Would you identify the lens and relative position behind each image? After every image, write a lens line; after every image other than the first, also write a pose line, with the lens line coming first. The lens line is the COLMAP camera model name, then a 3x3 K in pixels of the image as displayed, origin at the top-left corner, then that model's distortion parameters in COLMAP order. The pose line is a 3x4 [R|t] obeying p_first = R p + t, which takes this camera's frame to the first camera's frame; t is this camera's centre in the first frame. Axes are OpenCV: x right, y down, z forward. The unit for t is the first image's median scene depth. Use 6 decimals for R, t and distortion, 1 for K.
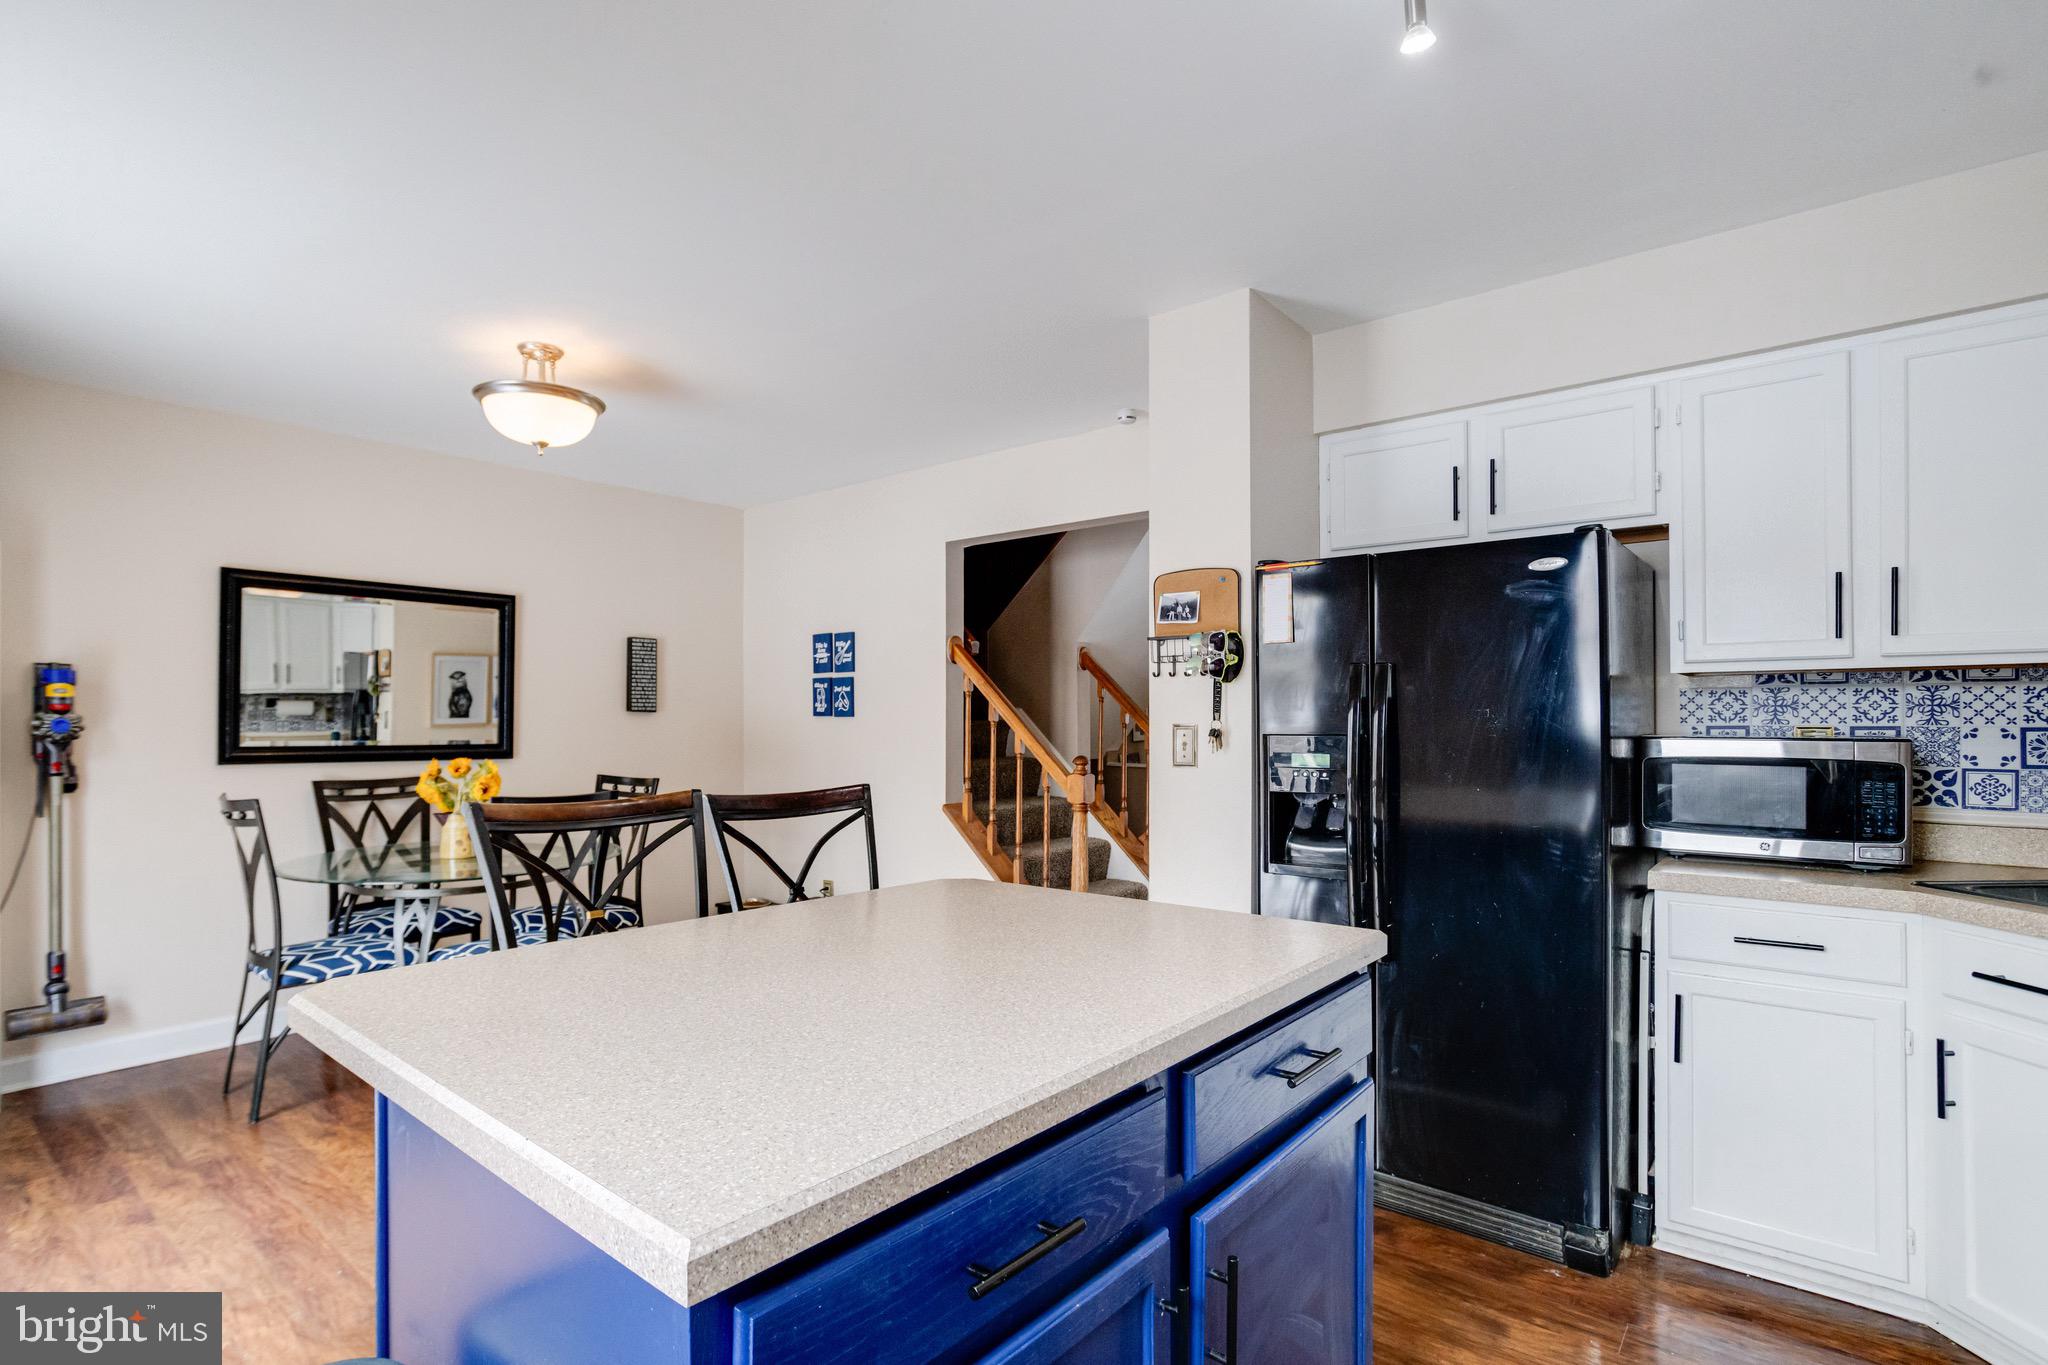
lens RADIAL K [[1008.2, 0, 1036.0], [0, 1008.2, 718.3], [0, 0, 1]] dist [-0.041999, 0.019954]
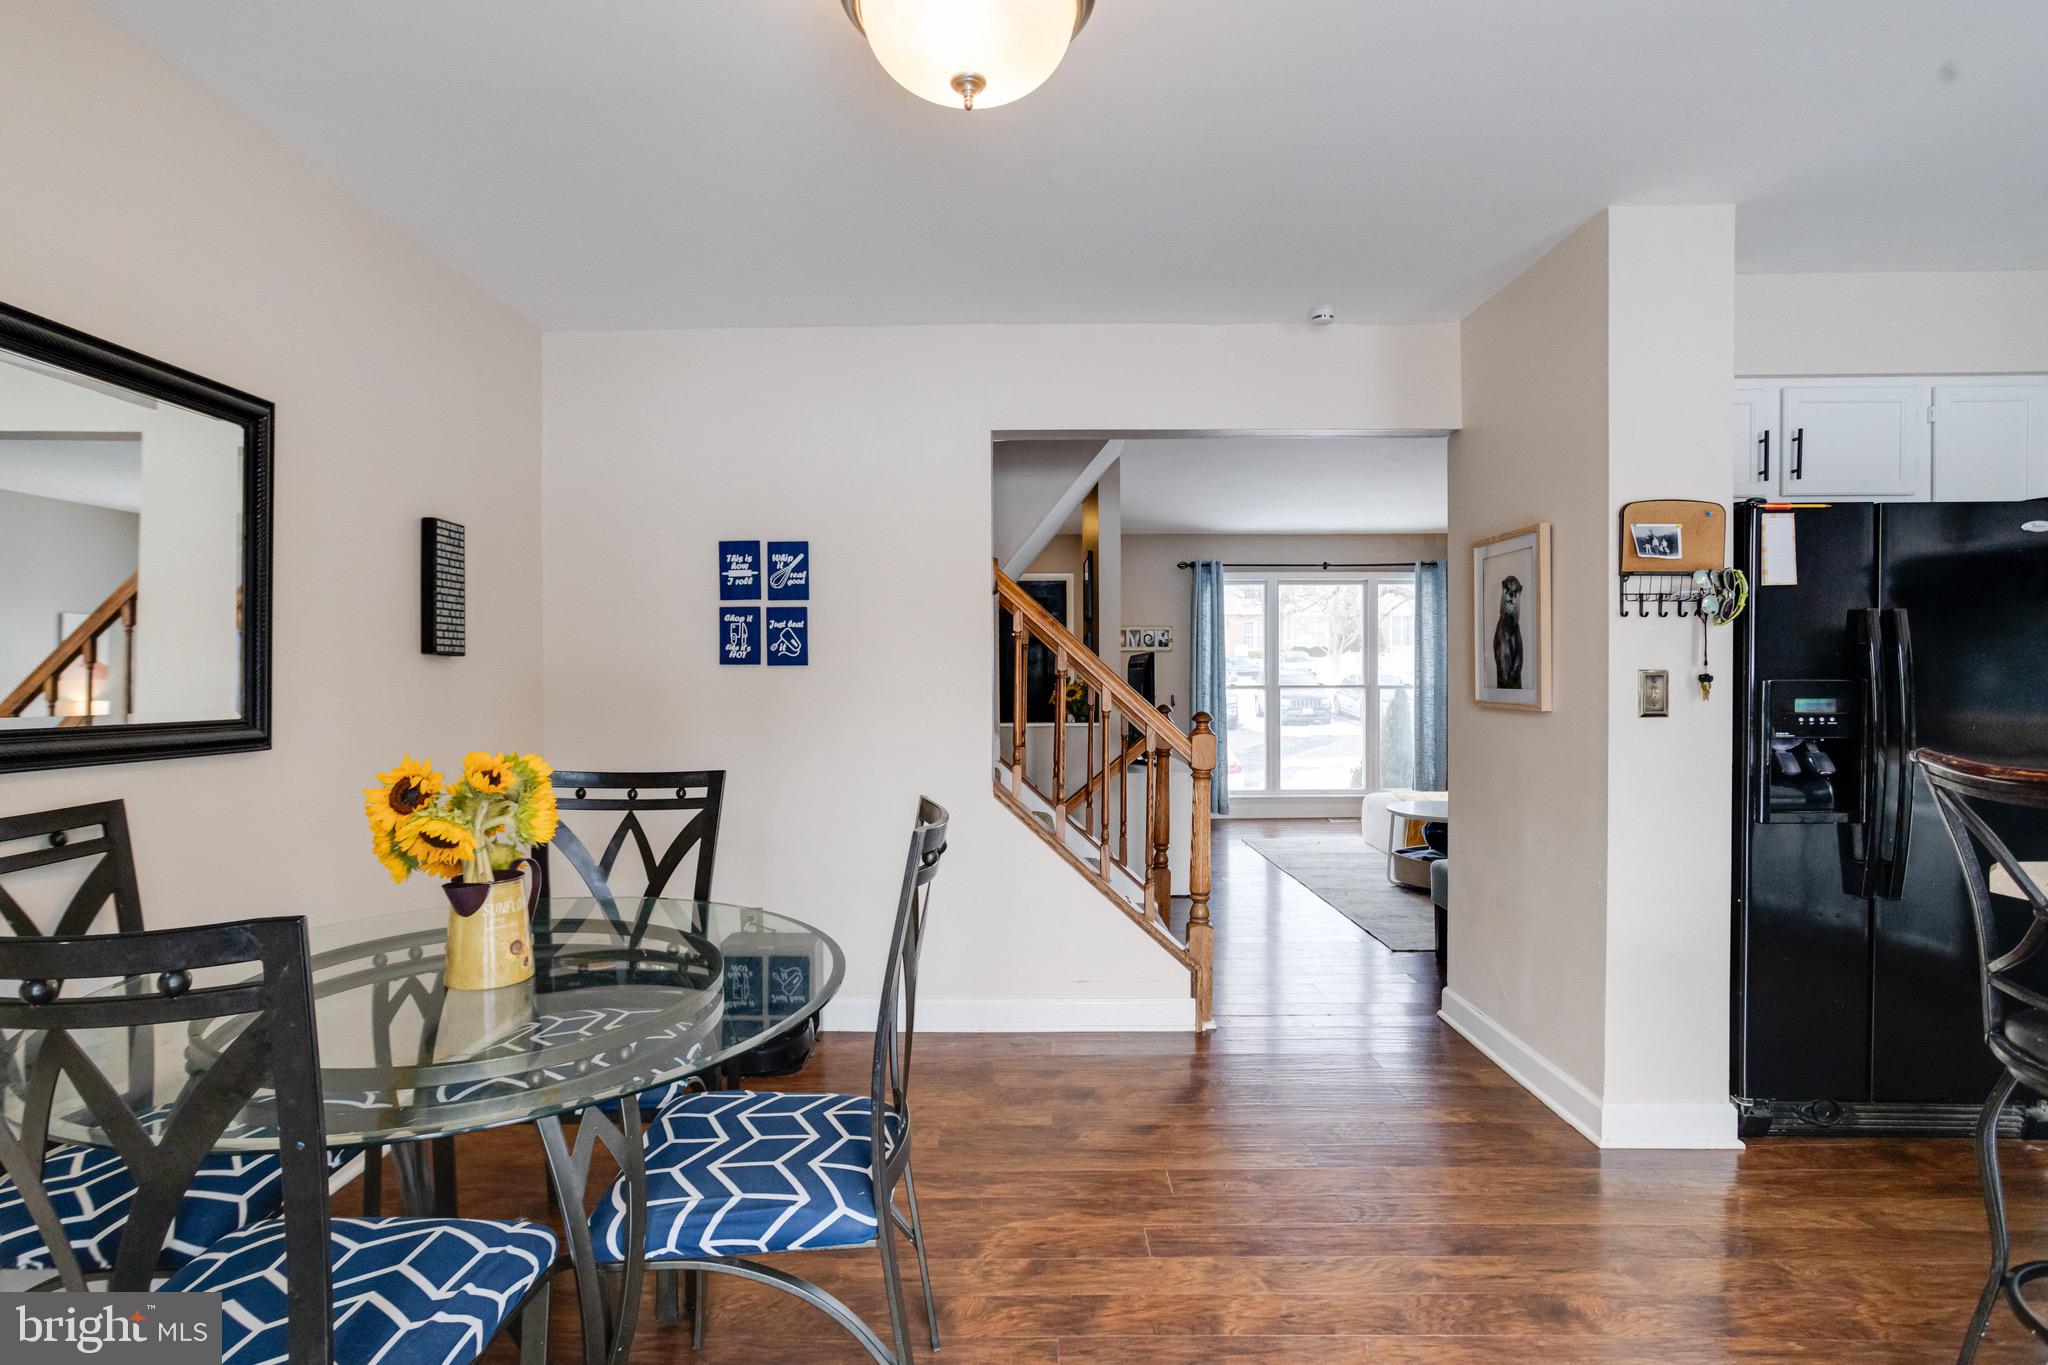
lens RADIAL K [[979.7, 0, 1001.4], [0, 979.7, 690.8], [0, 0, 1]] dist [-0.034934, 0.015101]
pose [[0.782841, -0.012237, 0.622102, -0.644187], [0.002503, 0.999860, 0.016518, 0.006722], [-0.622217, -0.011374, 0.782762, 0.515170]]
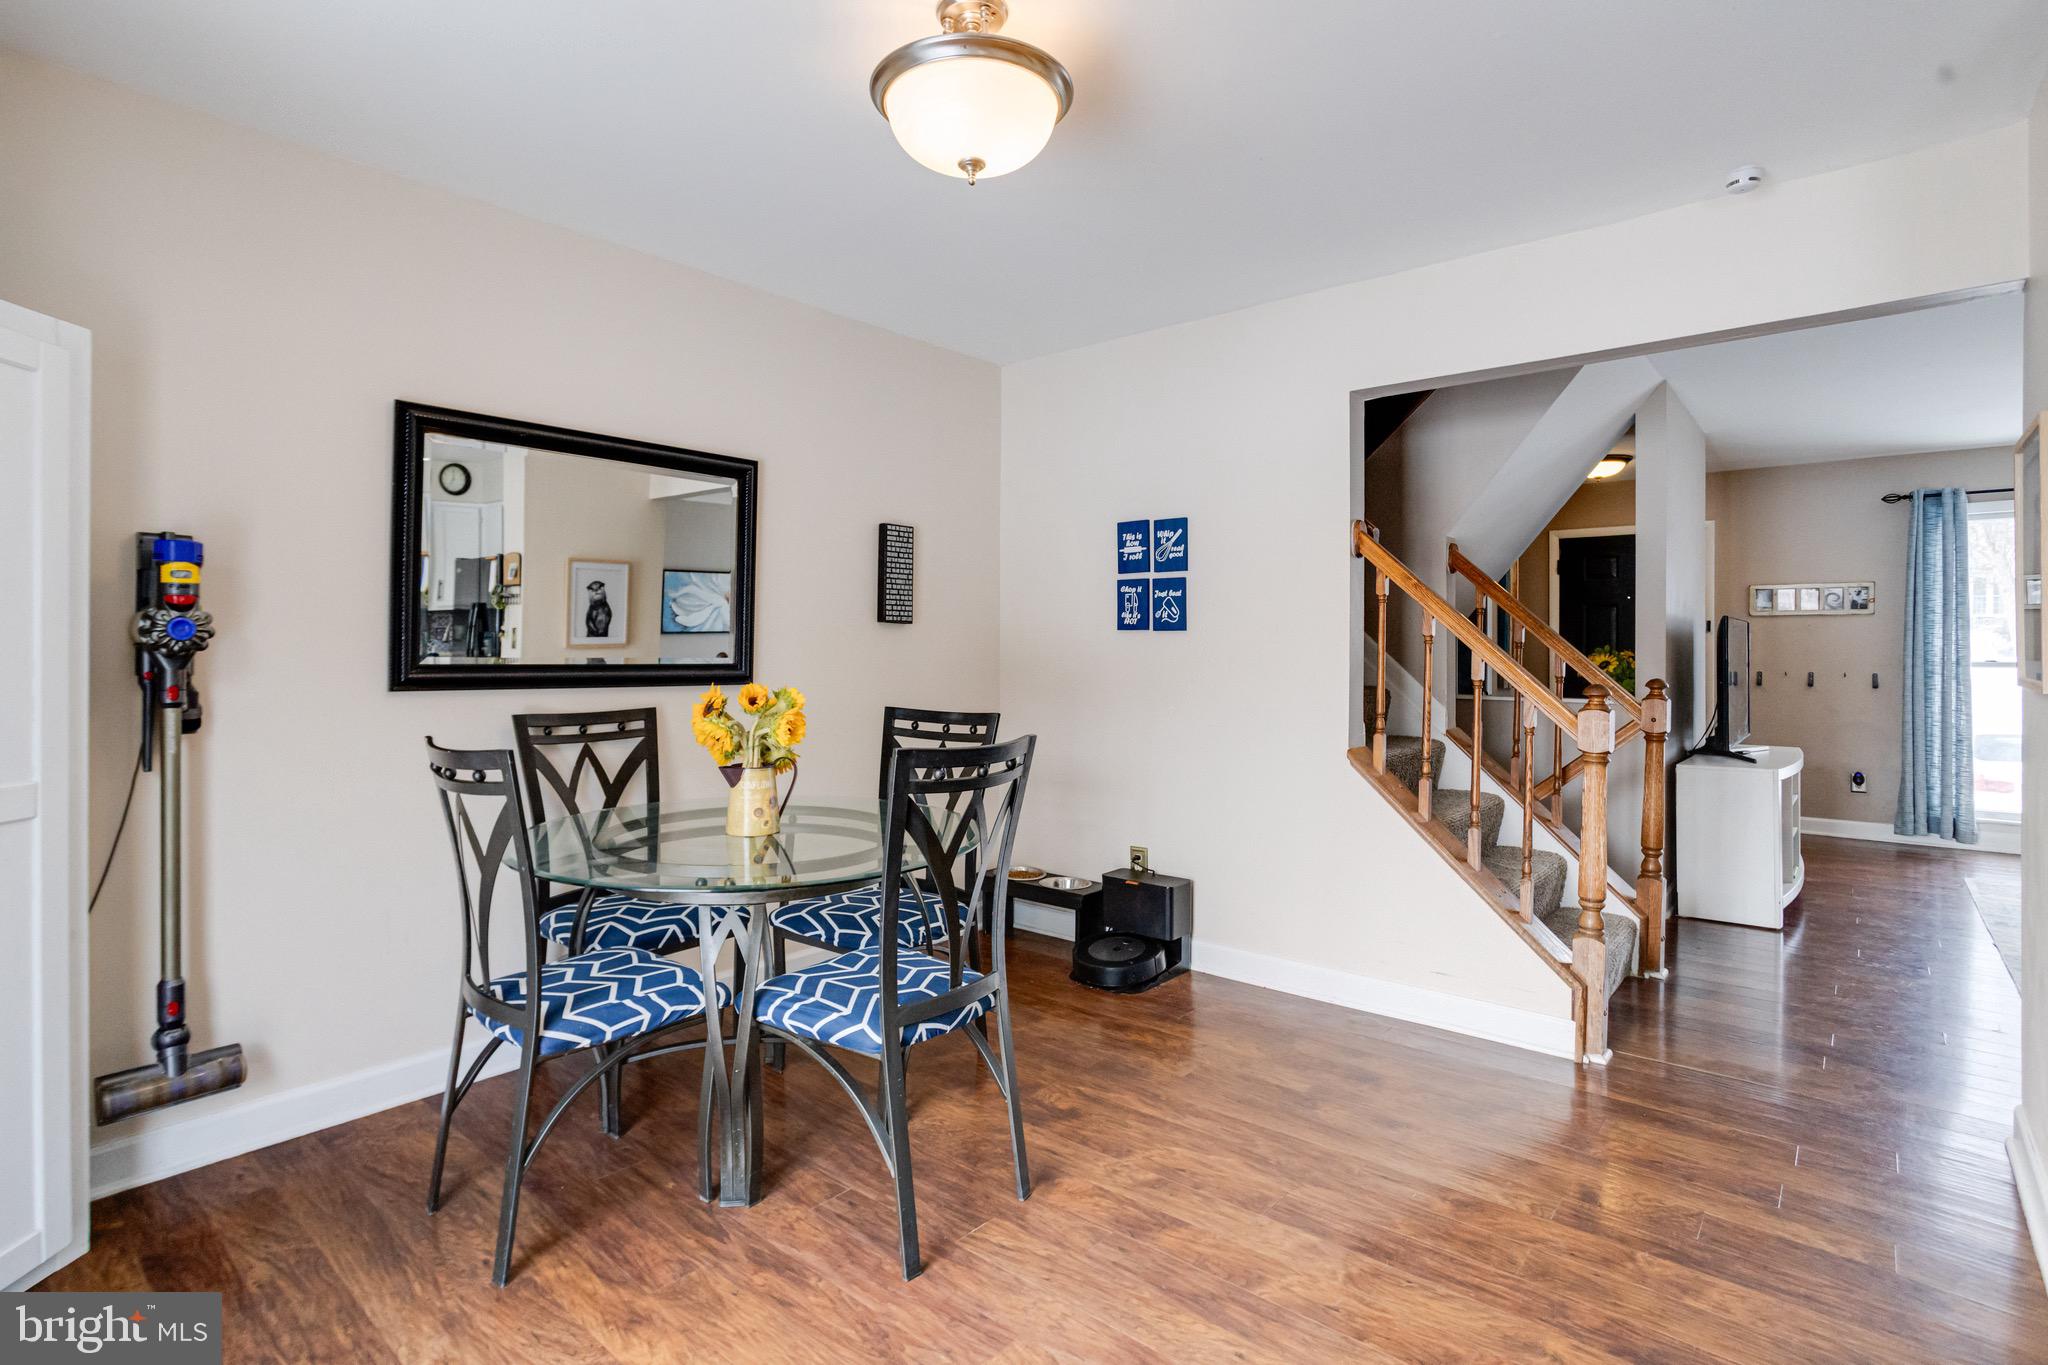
lens RADIAL K [[994.7, 0, 1014.6], [0, 994.7, 650.1], [0, 0, 1]] dist [-0.052798, 0.030263]
pose [[0.999548, 0.003557, -0.029859, -0.373810], [-0.003496, 0.999992, 0.002092, 0.015592], [0.029866, -0.001987, 0.999552, 0.336135]]
